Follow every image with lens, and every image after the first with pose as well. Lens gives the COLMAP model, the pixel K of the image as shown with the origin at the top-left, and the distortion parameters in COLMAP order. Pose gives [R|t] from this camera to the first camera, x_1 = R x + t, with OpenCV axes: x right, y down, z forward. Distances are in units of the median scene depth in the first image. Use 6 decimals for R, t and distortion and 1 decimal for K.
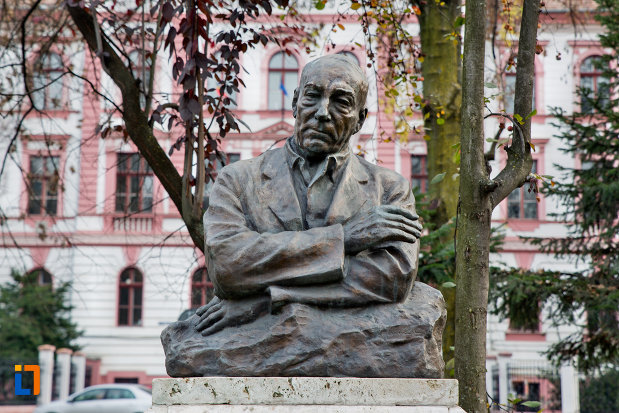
lens RADIAL K [[1068.2, 0, 311.3], [0, 1068.2, 204.8], [0, 0, 1]] dist [0.170886, 0.000000]
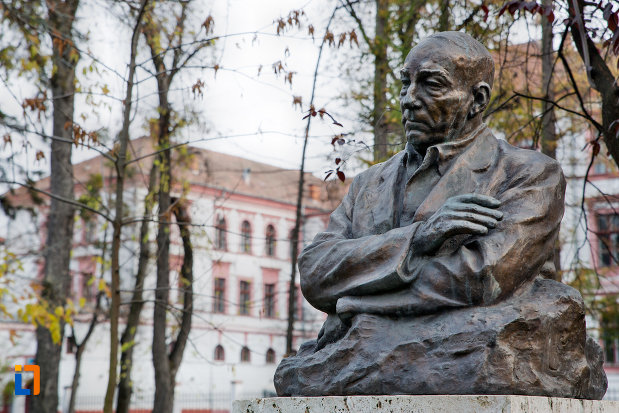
lens RADIAL K [[1068.2, 0, 310.0], [0, 1068.2, 204.0], [0, 0, 1]] dist [0.170886, 0.000000]
pose [[0.827753, -0.116490, -0.548867, 0.434337], [0.099749, 0.993180, -0.060356, 0.047371], [0.552154, -0.004789, 0.833728, 0.209811]]
